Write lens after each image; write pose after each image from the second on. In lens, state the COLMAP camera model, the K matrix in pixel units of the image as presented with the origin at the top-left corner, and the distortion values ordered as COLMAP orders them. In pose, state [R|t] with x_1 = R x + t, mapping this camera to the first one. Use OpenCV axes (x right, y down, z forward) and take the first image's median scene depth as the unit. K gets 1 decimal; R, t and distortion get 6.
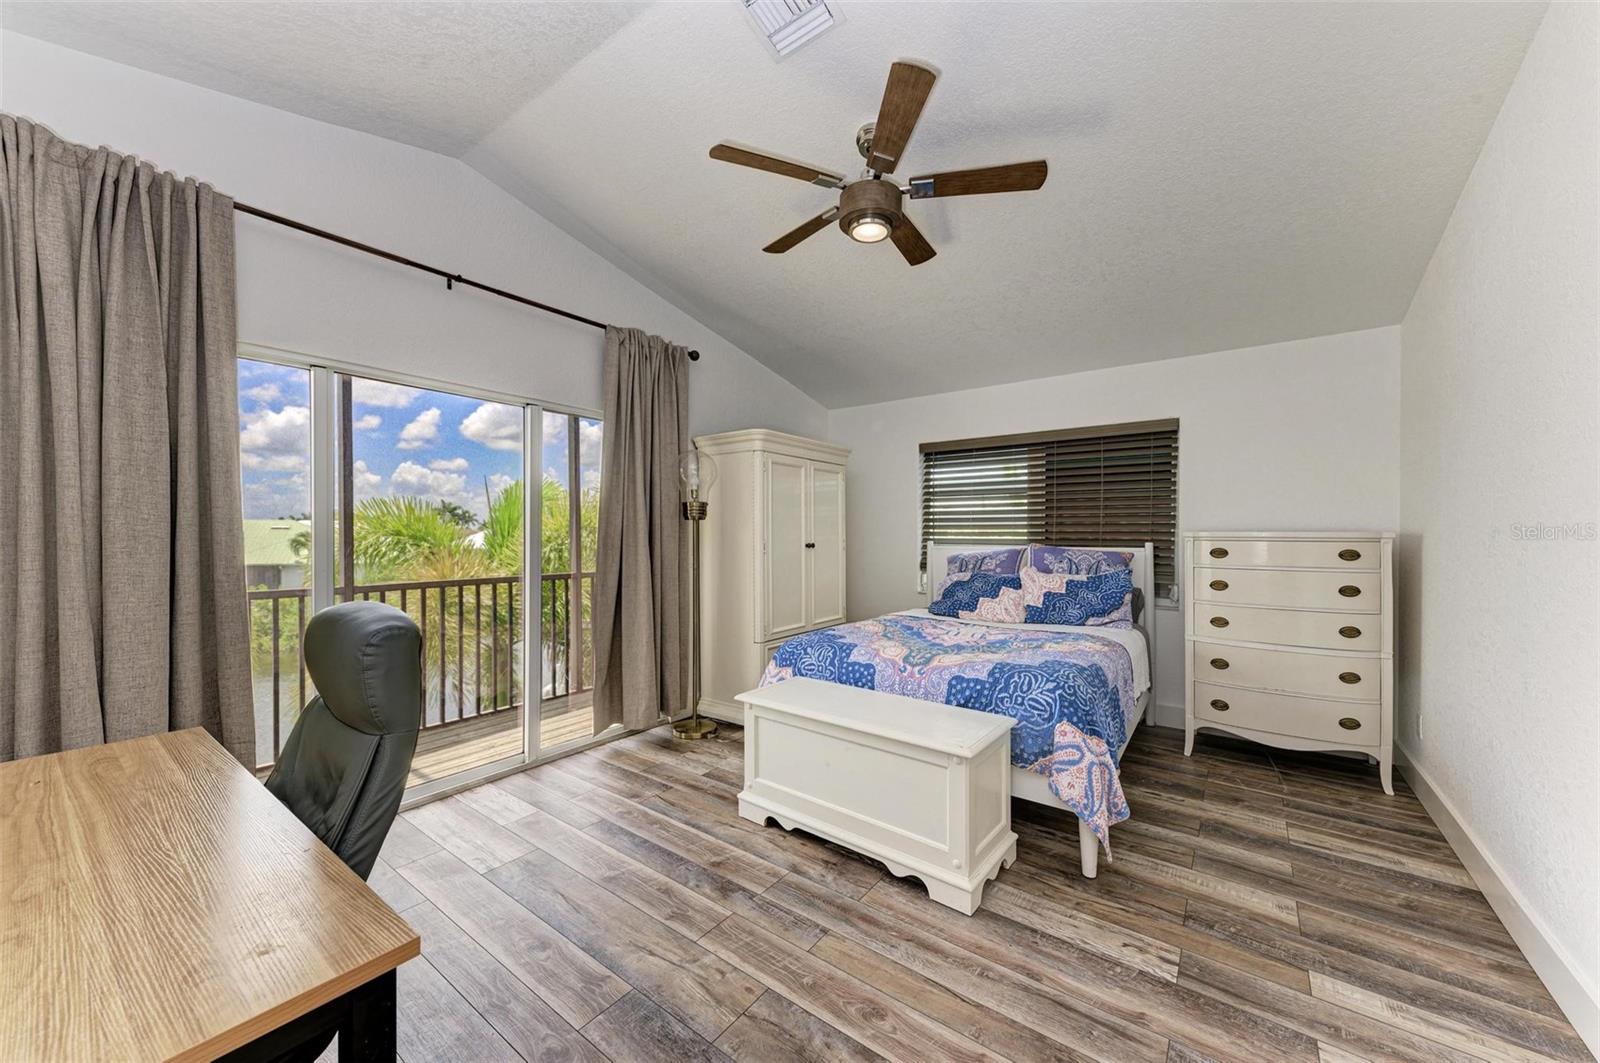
lens RADIAL K [[584.7, 0, 803.0], [0, 584.7, 534.0], [0, 0, 1]] dist [0.011284, -0.004327]
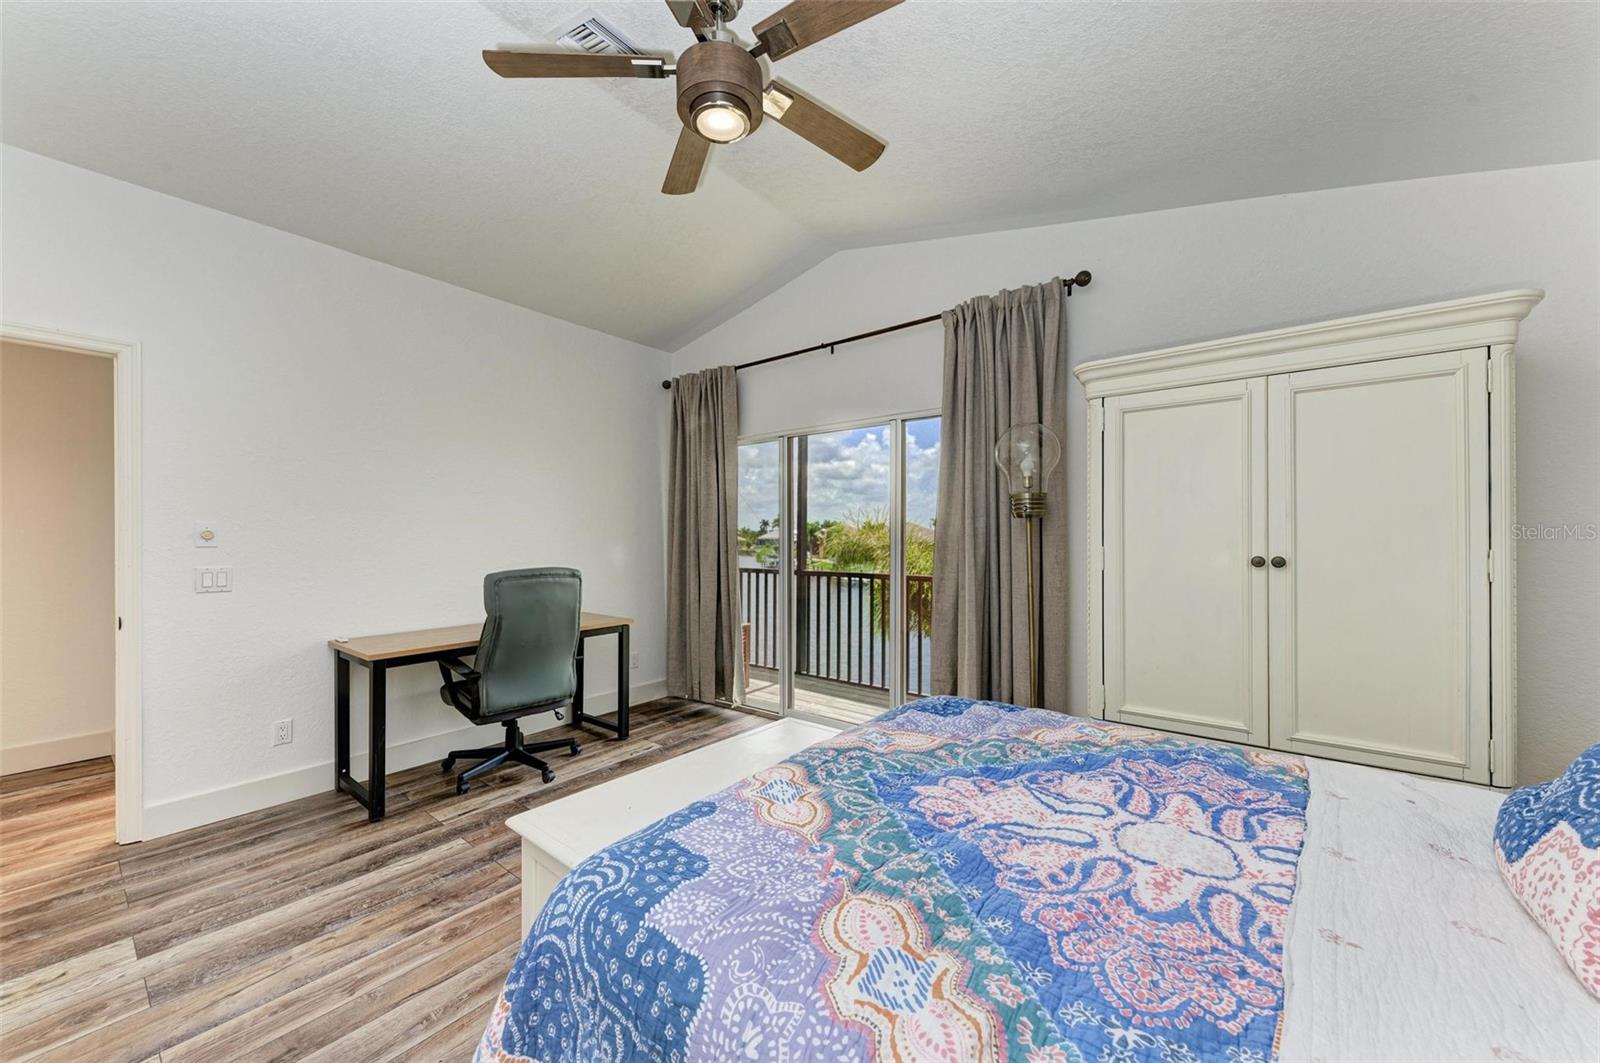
lens RADIAL K [[584.7, 0, 805.8], [0, 584.7, 536.4], [0, 0, 1]] dist [0.011284, -0.004327]
pose [[-0.024434, -0.000166, -0.999701, 0.681484], [0.002635, 0.999997, -0.000231, -0.001754], [0.999698, -0.002639, -0.024433, 0.910798]]
